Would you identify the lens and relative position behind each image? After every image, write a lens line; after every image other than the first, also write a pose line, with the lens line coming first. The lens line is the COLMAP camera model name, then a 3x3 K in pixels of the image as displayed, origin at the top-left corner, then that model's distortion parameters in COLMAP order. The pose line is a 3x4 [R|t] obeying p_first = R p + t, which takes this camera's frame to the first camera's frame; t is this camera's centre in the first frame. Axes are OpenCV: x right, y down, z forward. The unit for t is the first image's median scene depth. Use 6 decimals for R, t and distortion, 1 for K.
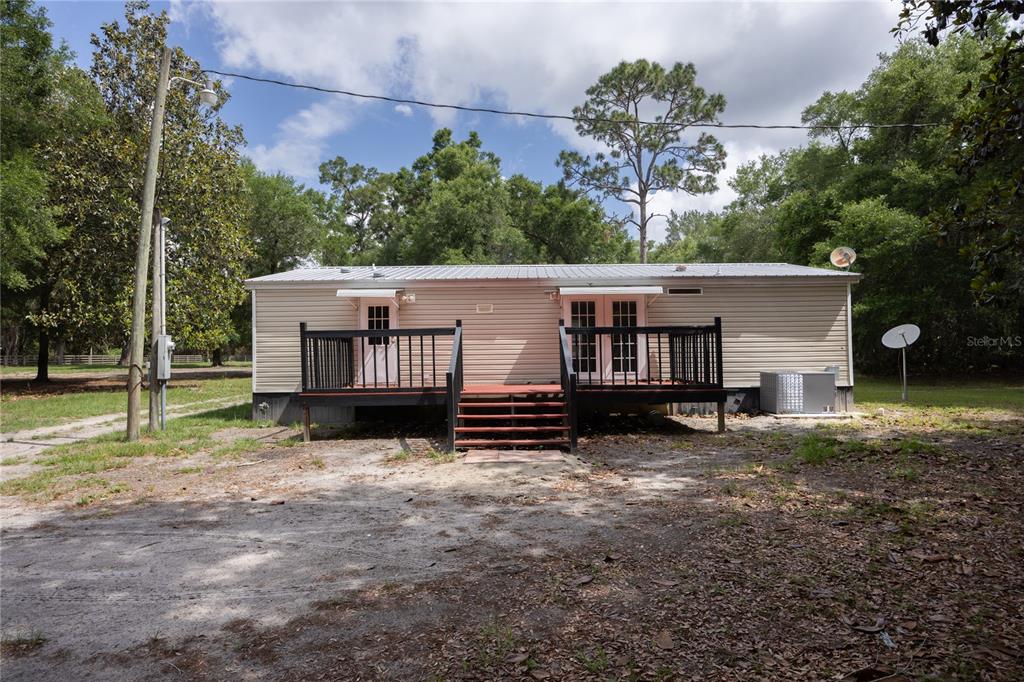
lens RADIAL K [[585.9, 0, 512.0], [0, 585.9, 341.0], [0, 0, 1]] dist [0.001240, 0.000602]
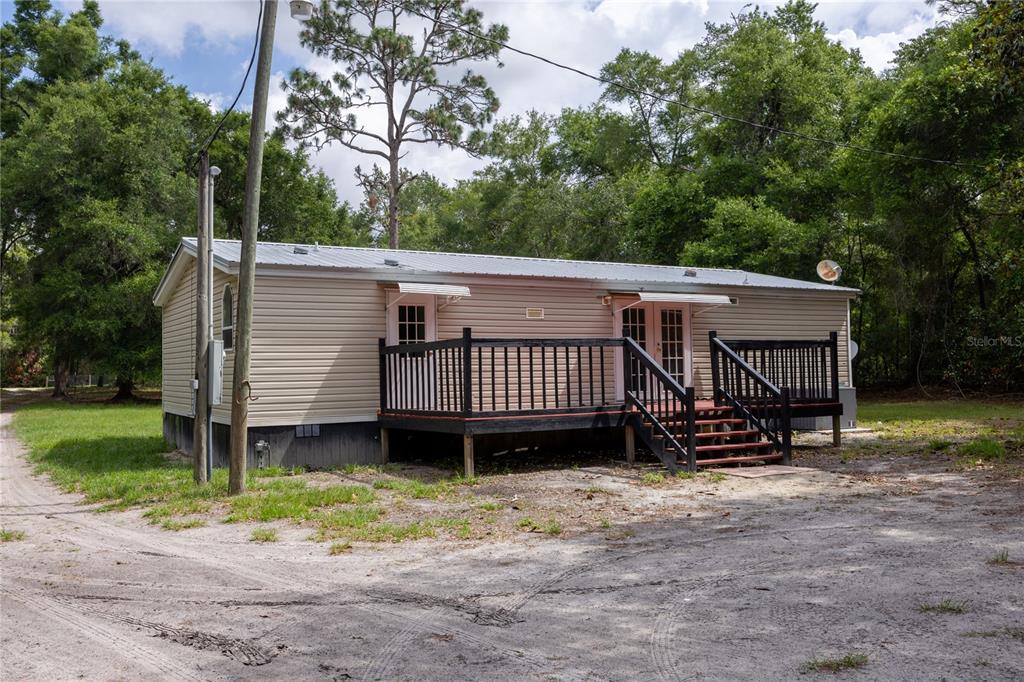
lens RADIAL K [[931.9, 0, 508.0], [0, 931.9, 339.6], [0, 0, 1]] dist [0.003900, -0.000813]
pose [[0.870681, 0.015211, 0.491613, -0.227267], [-0.005914, 0.999773, -0.020460, 0.002250], [-0.491812, 0.014907, 0.870574, -0.030168]]
